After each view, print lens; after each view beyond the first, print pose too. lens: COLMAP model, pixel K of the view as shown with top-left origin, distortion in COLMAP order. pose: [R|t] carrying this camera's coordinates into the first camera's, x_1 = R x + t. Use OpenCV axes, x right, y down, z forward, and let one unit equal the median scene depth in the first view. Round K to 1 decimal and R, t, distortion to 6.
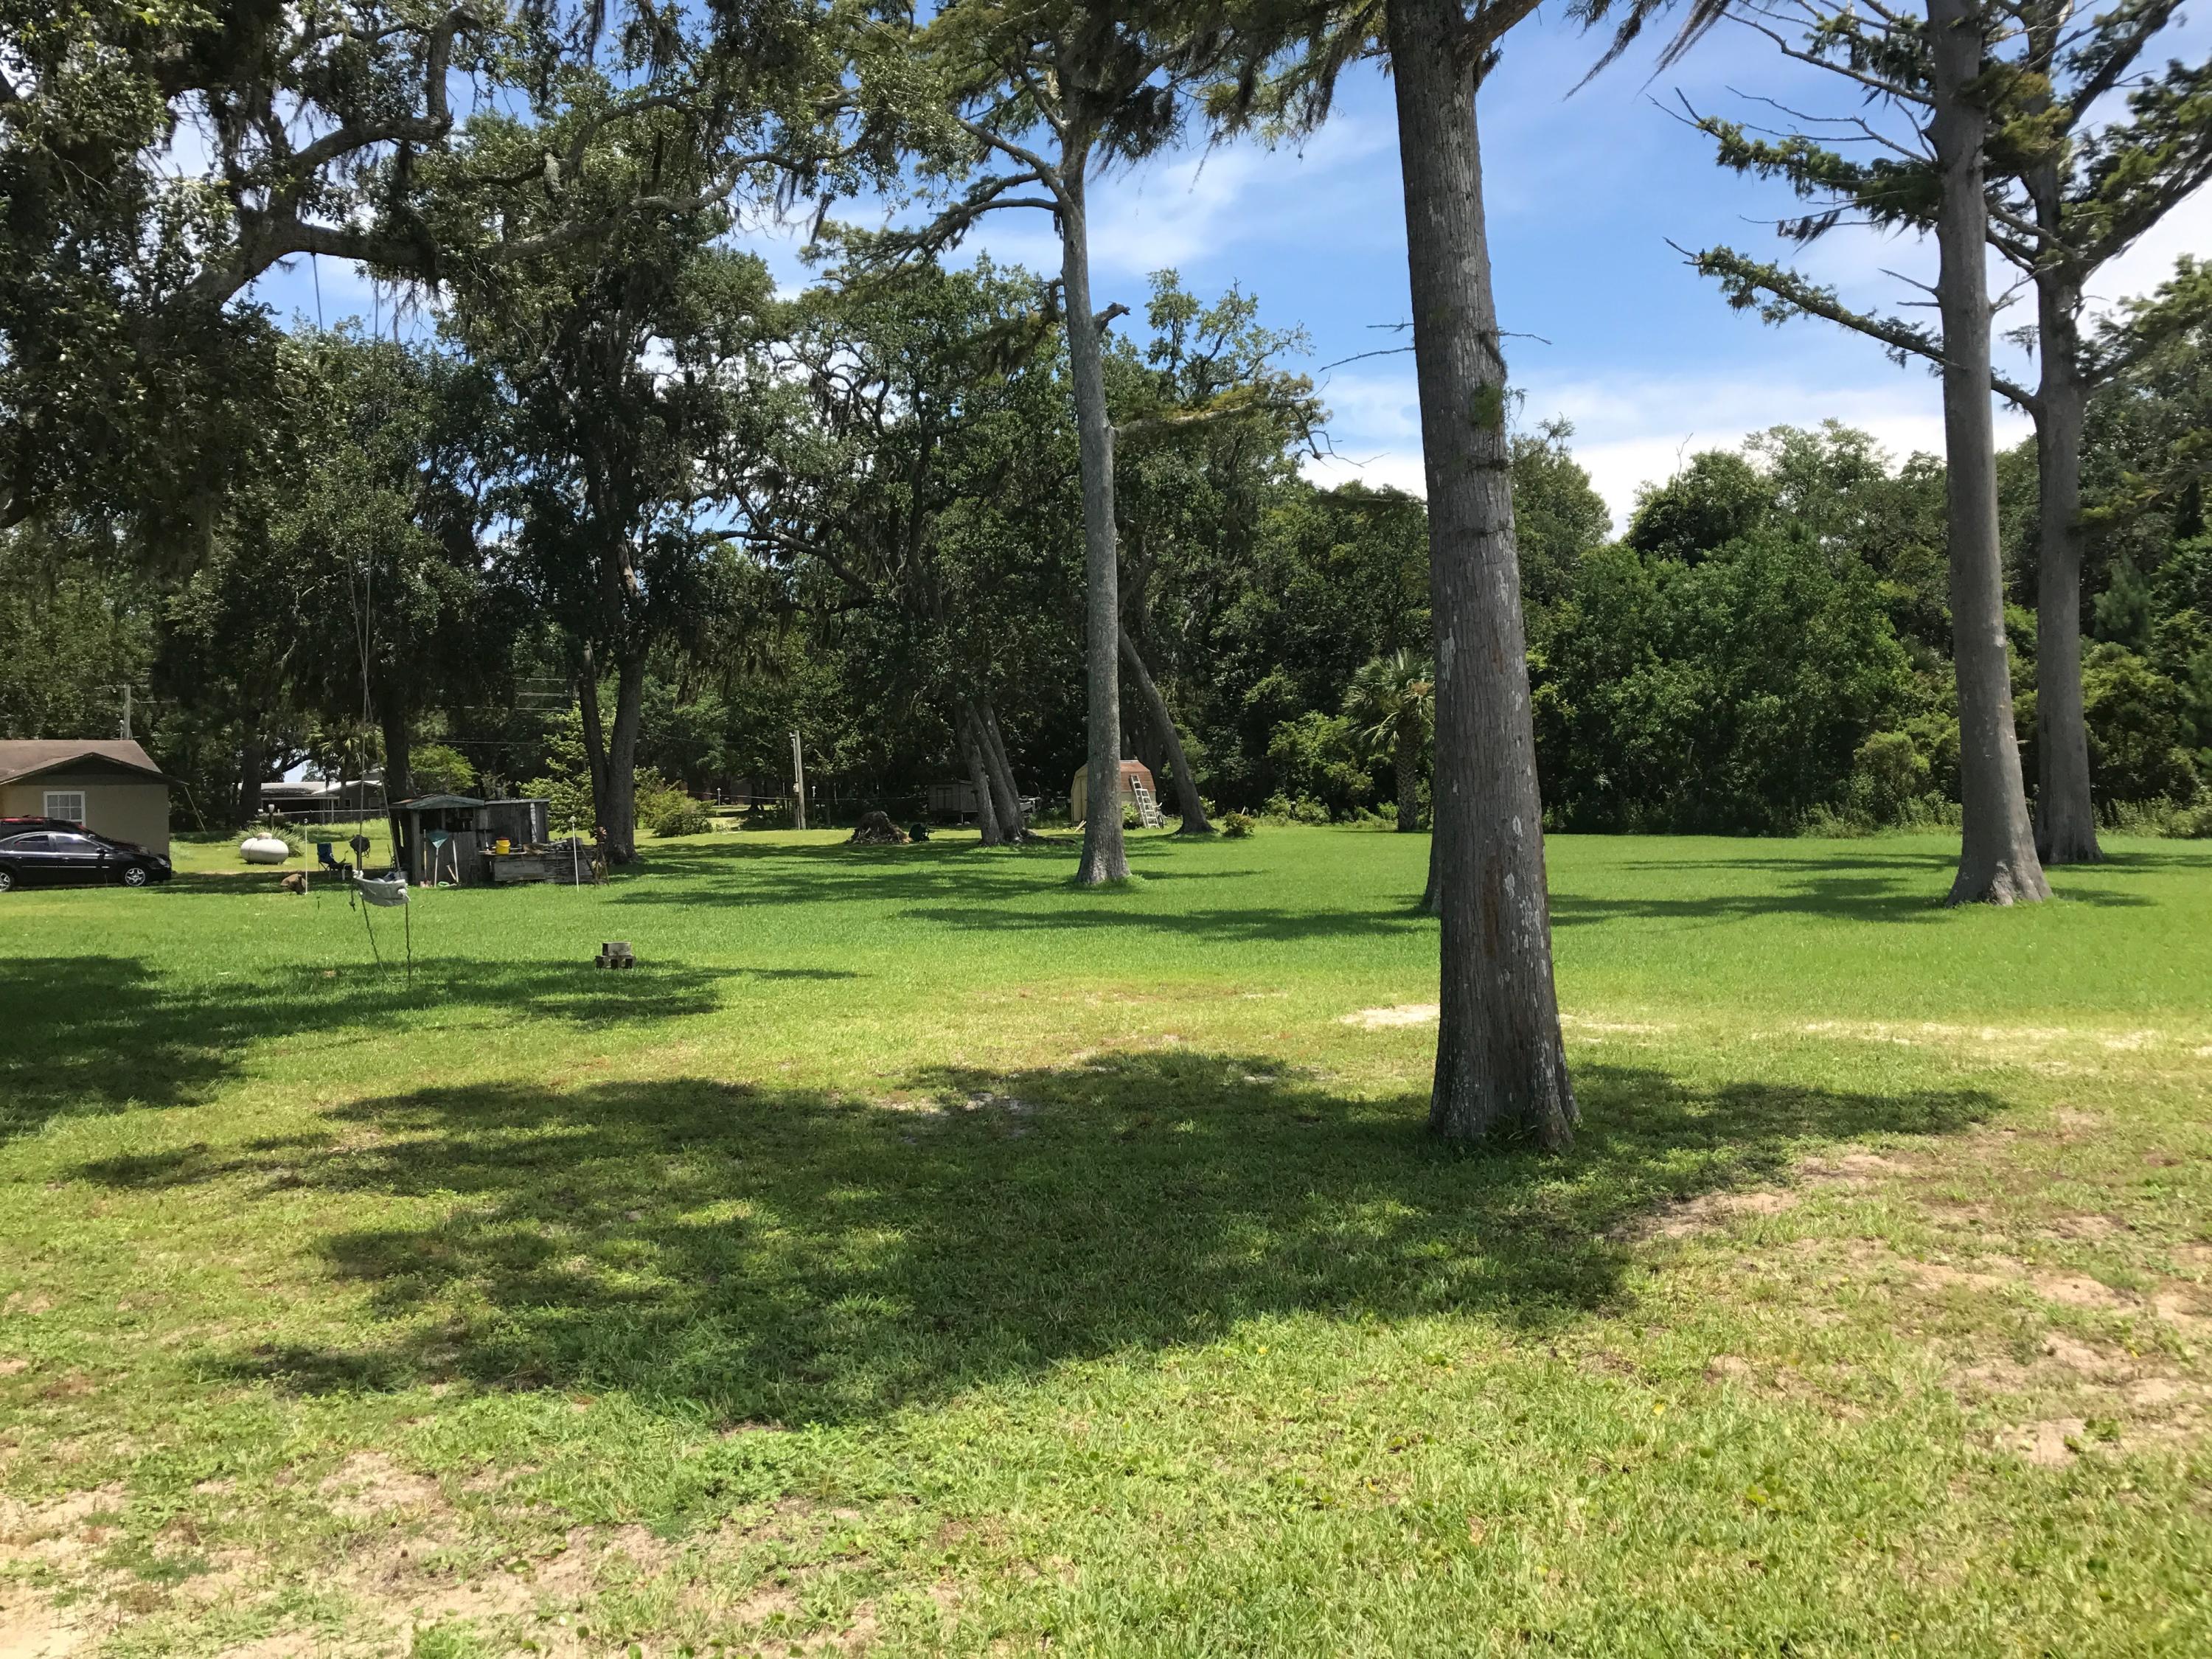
lens RADIAL K [[1819.2, 0, 1110.1], [0, 1819.2, 828.6], [0, 0, 1]] dist [0.000624, 0.022257]
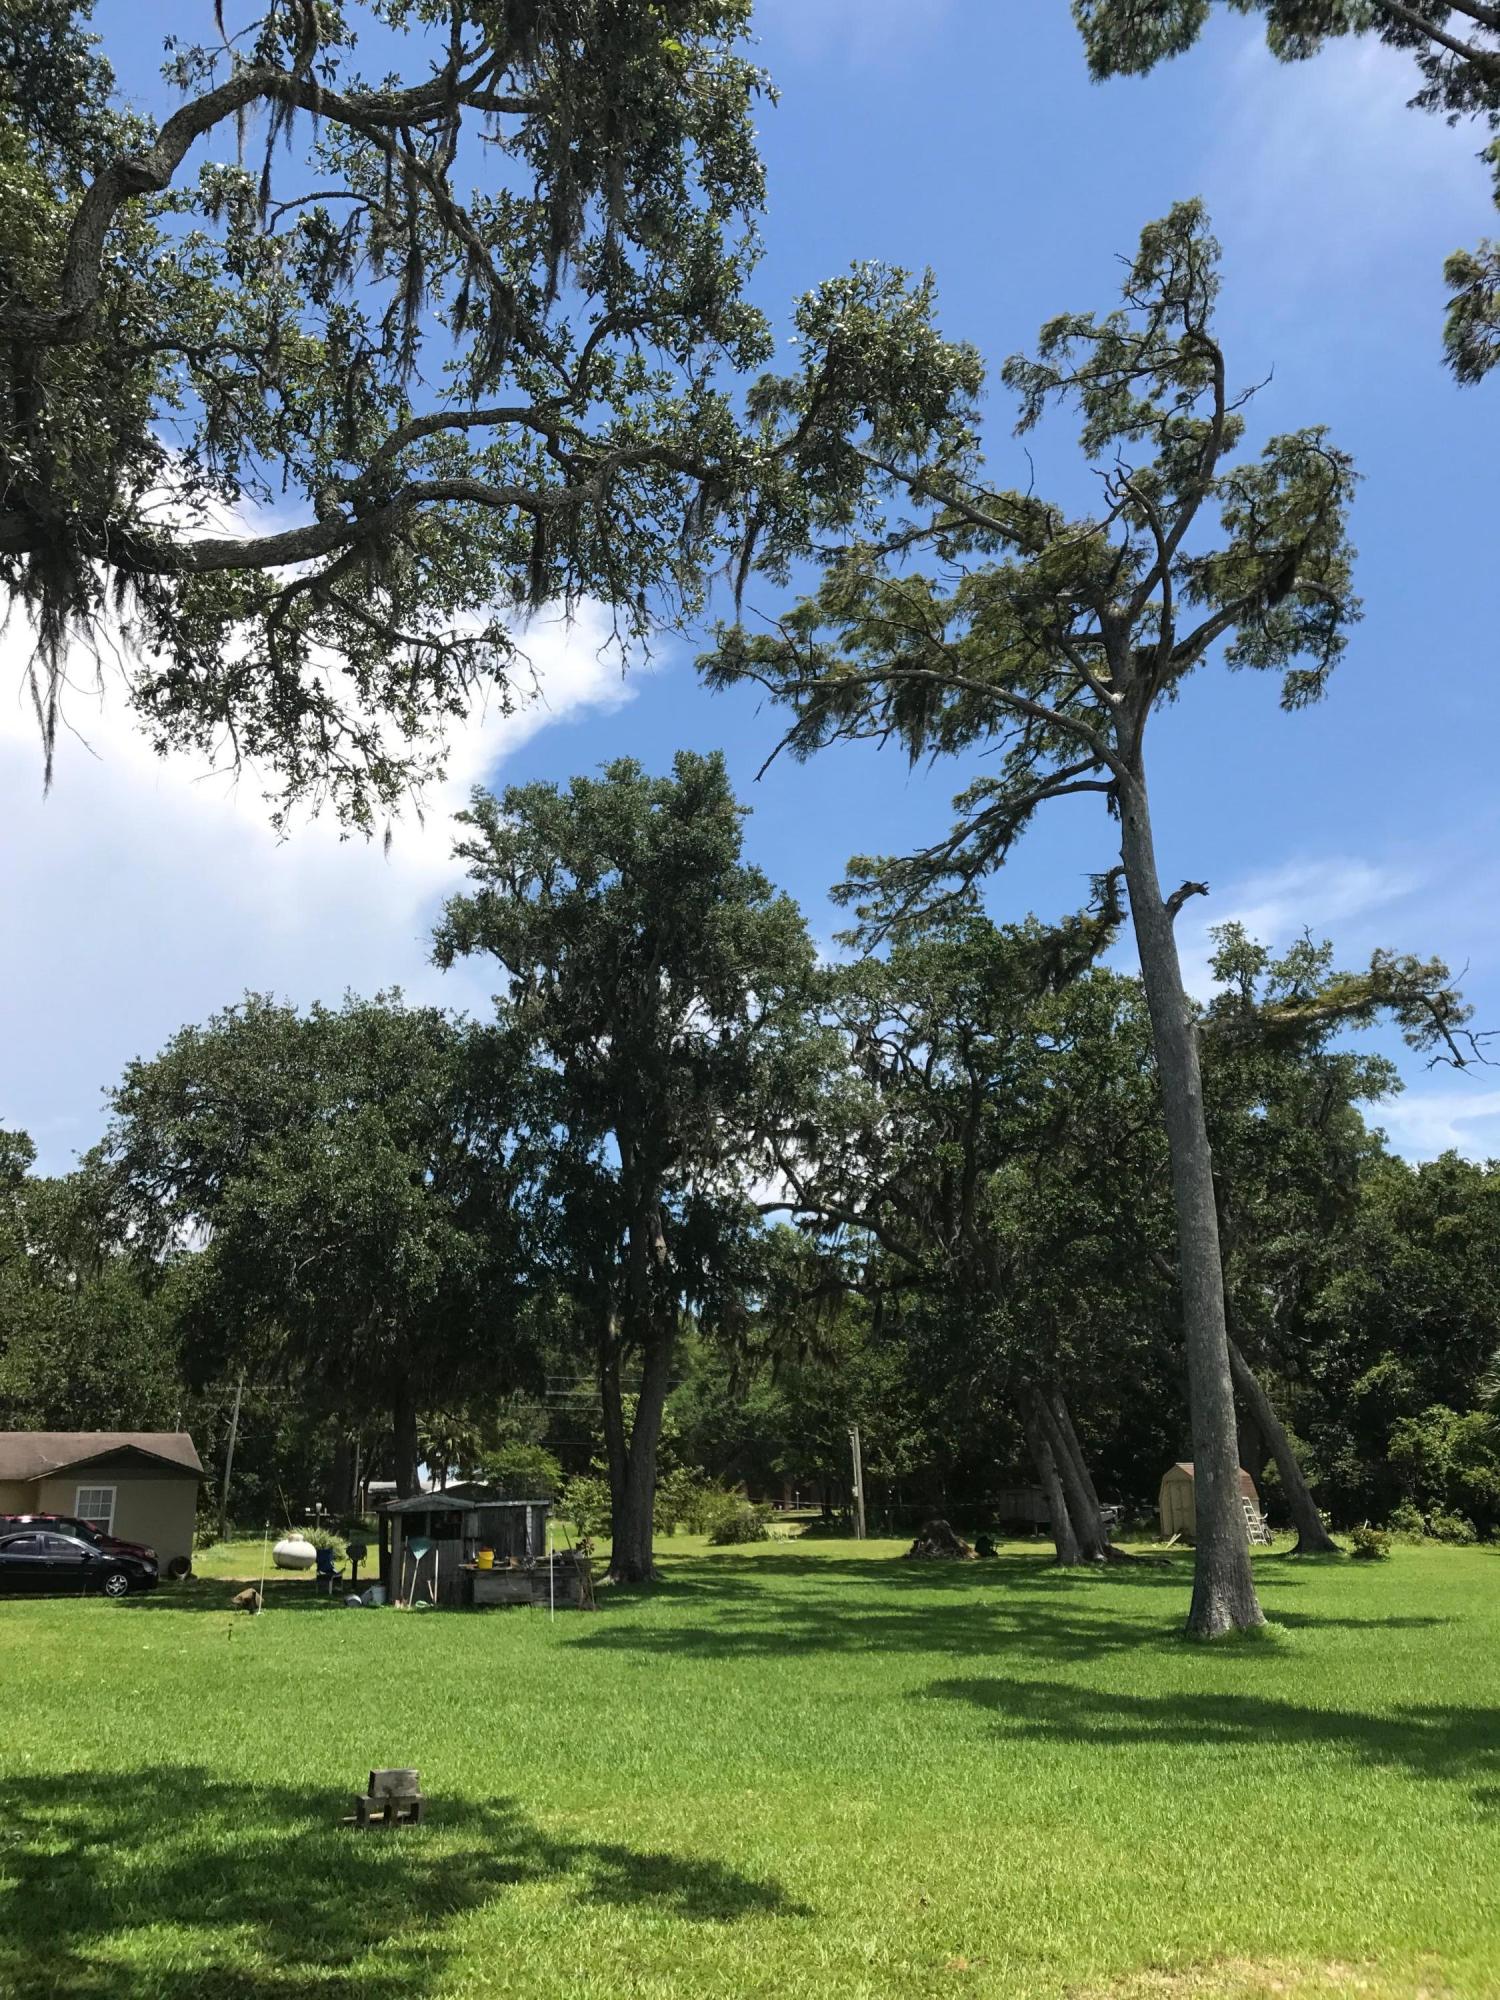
lens RADIAL K [[1655.8, 0, 756.0], [0, 1655.8, 960.4], [0, 0, 1]] dist [0.001429, 0.000604]
pose [[0.970473, -0.063599, -0.232674, -0.009659], [-0.016062, 0.945434, -0.325417, -0.003490], [0.240674, 0.319545, 0.916497, 0.169696]]
